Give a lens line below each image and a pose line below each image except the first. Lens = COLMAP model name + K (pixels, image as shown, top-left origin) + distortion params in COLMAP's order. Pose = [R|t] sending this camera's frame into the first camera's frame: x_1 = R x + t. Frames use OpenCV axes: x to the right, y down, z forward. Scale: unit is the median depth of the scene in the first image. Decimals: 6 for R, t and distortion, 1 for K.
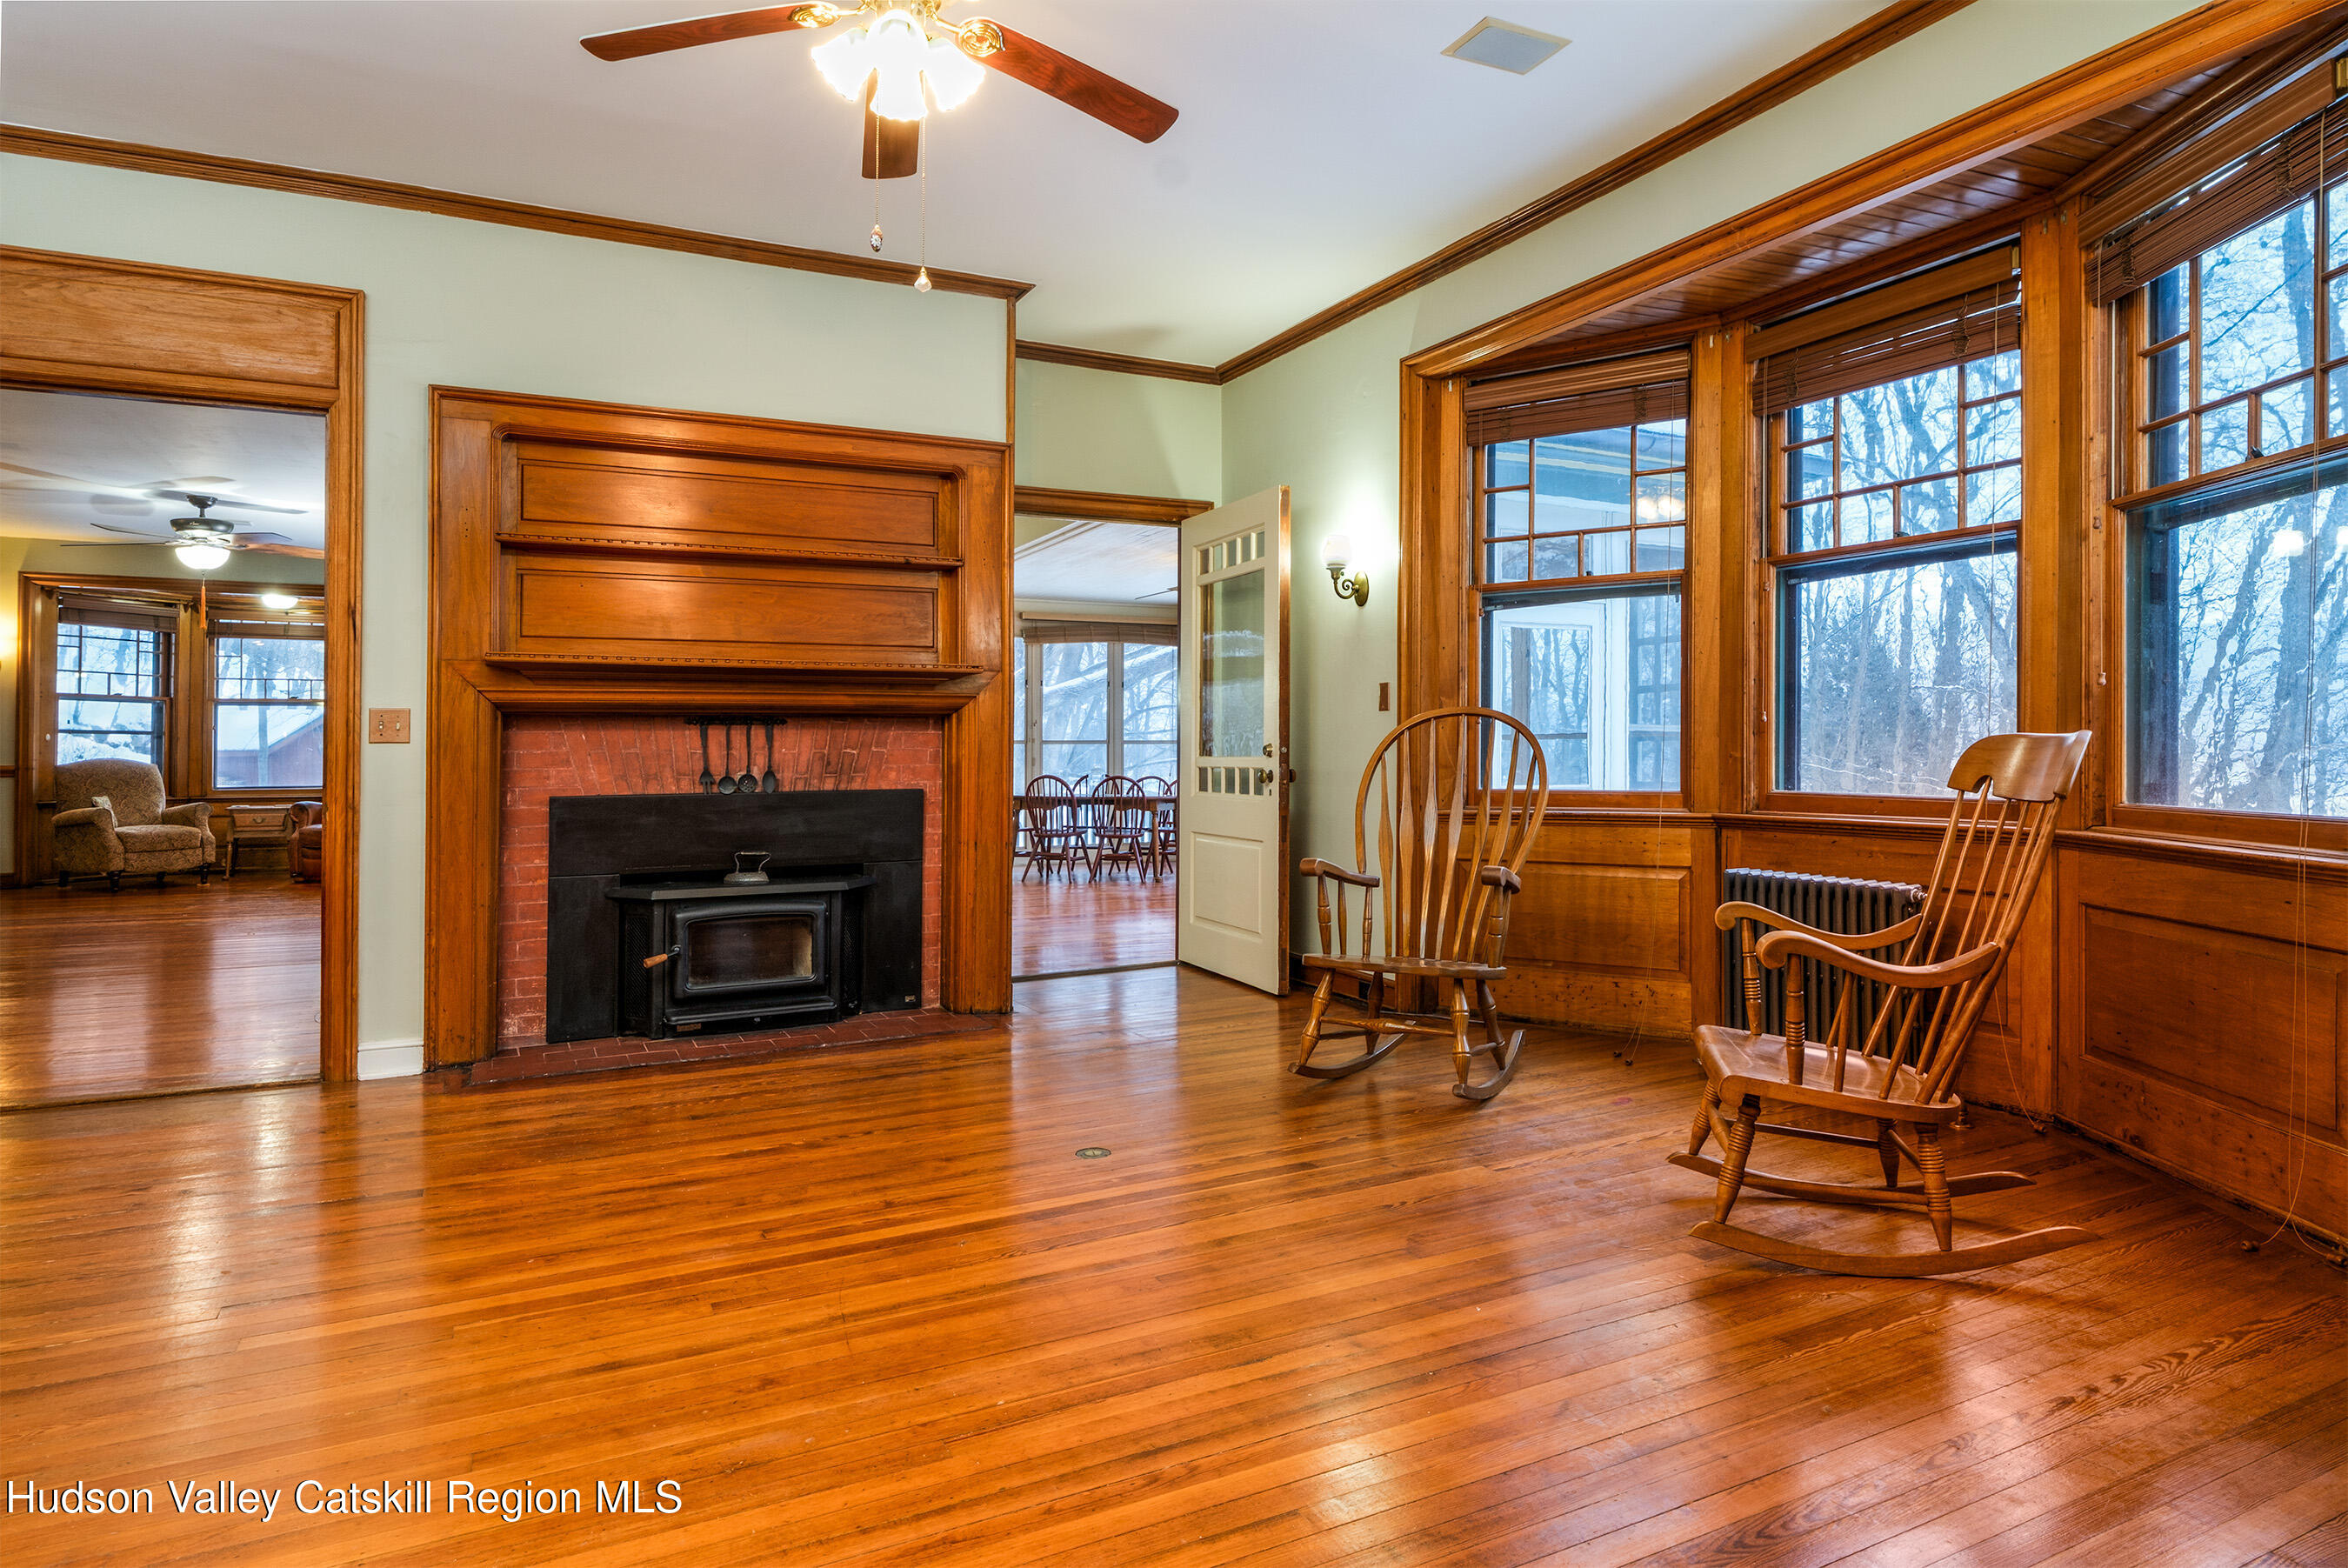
lens RADIAL K [[1321.9, 0, 1162.7], [0, 1321.9, 765.3], [0, 0, 1]] dist [0.017994, -0.001044]
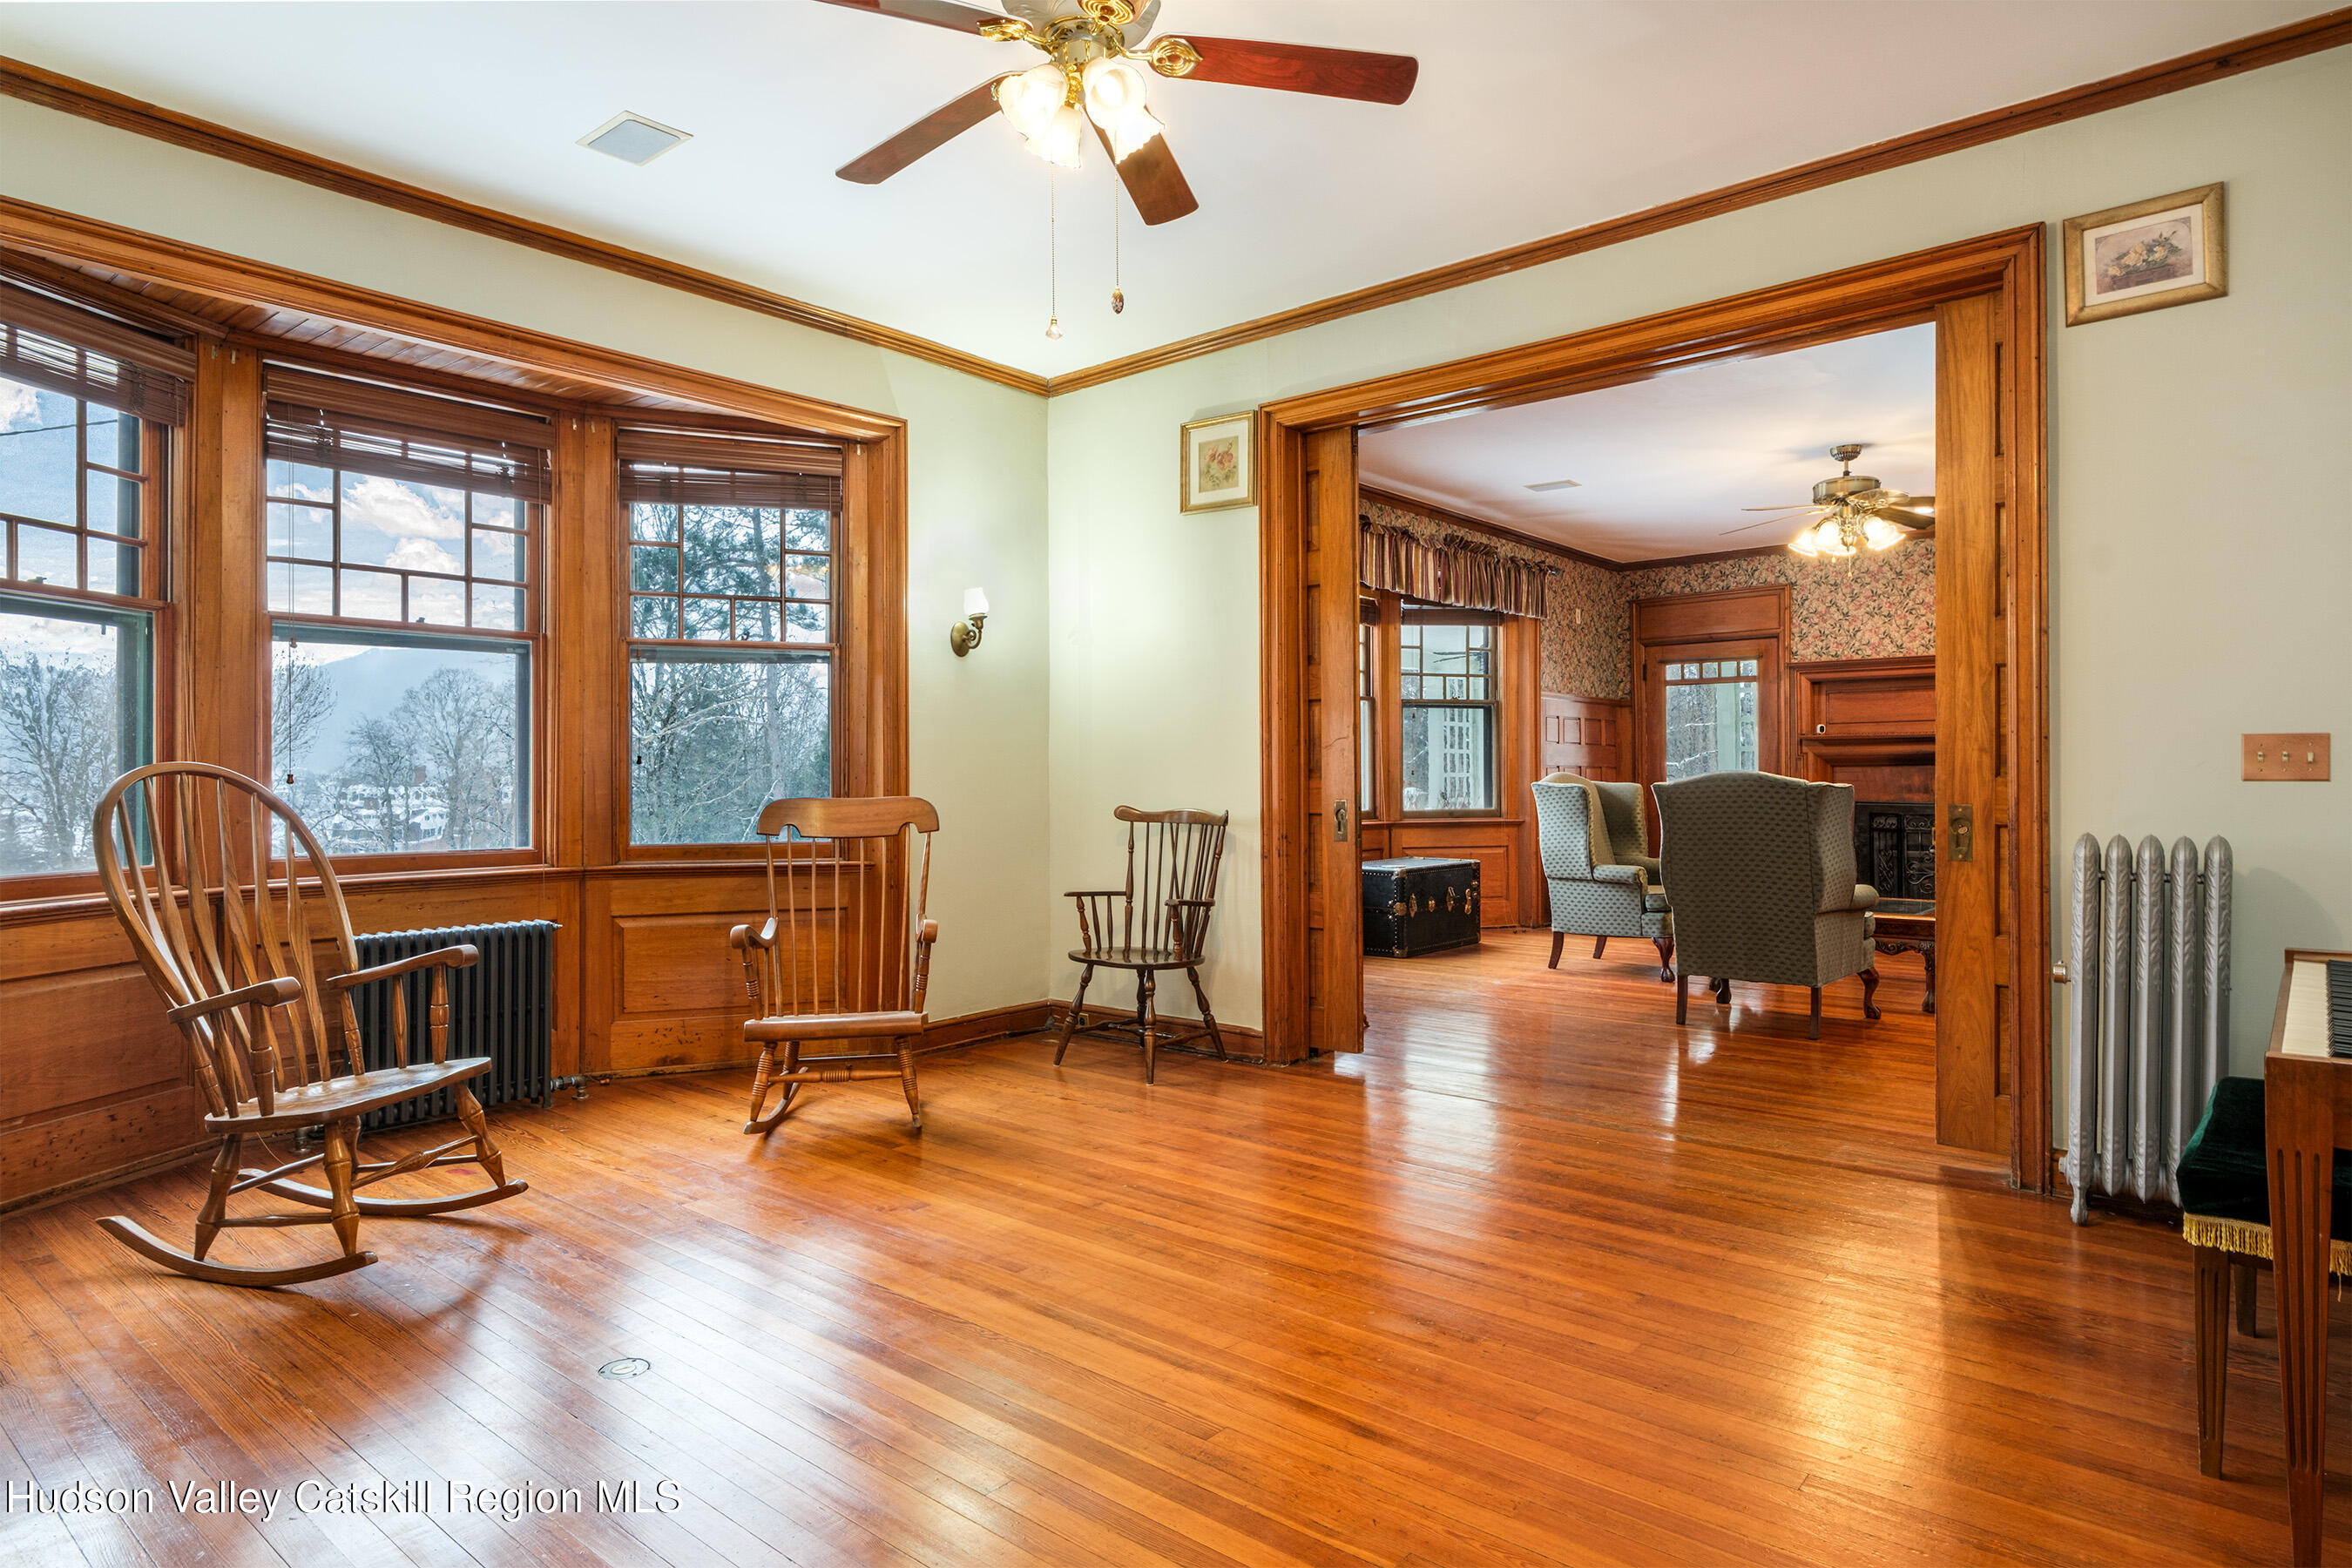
lens RADIAL K [[1324.1, 0, 1161.8], [0, 1324.1, 777.0], [0, 0, 1]] dist [0.017994, -0.001044]
pose [[-0.384480, 0.011048, 0.923067, -1.224534], [0.016574, 0.999850, -0.005063, -0.039457], [-0.922984, 0.013352, -0.384606, 1.442082]]
